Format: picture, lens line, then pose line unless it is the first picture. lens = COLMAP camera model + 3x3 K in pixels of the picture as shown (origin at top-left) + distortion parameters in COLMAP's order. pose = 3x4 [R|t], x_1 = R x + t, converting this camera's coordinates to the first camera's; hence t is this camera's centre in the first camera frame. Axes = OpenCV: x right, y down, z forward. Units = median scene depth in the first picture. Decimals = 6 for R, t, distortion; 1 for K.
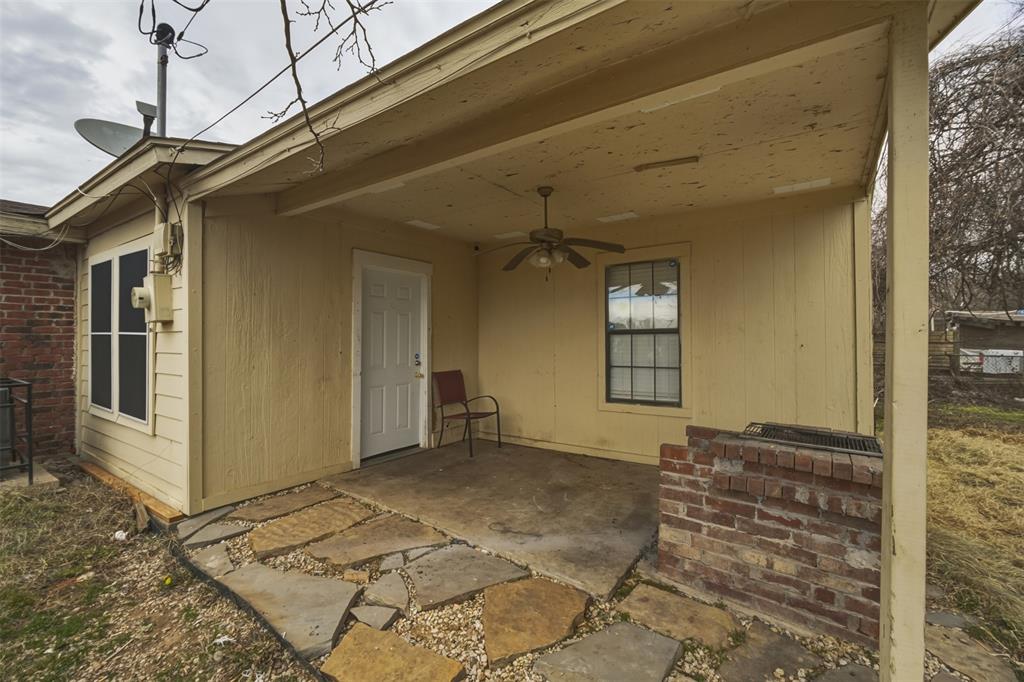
lens RADIAL K [[449.1, 0, 512.0], [0, 449.1, 341.0], [0, 0, 1]] dist [-0.003377, -0.000115]
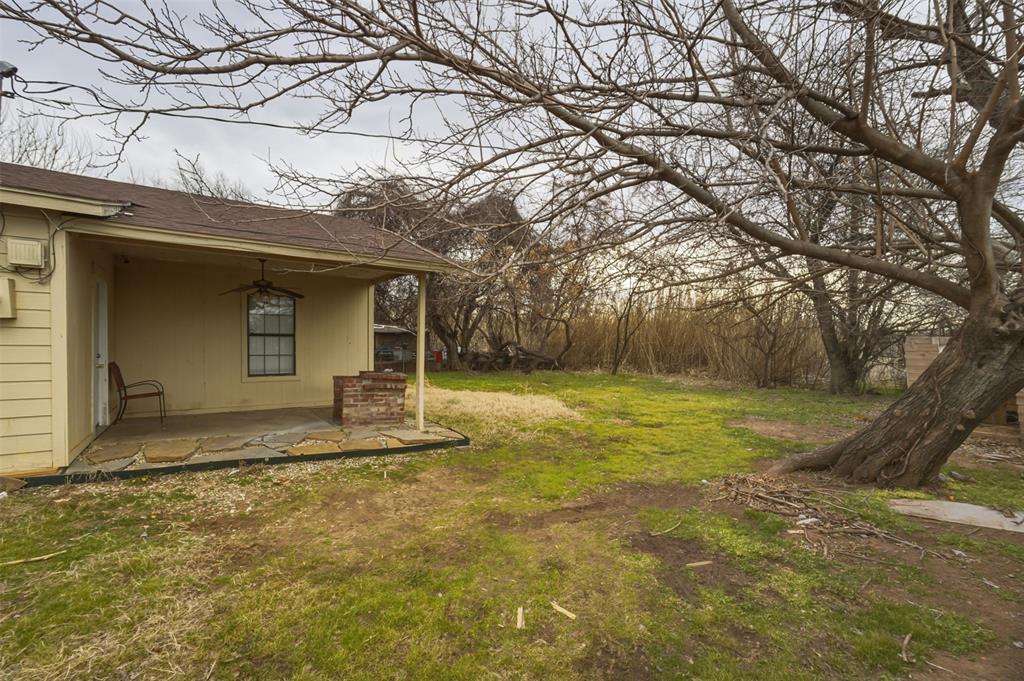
lens RADIAL K [[449.1, 0, 512.0], [0, 449.1, 340.5], [0, 0, 1]] dist [-0.003377, -0.000115]
pose [[0.326317, 0.015649, 0.945131, -2.001500], [-0.011436, 0.999855, -0.012606, 0.021915], [-0.945191, -0.006695, 0.326449, -0.888951]]
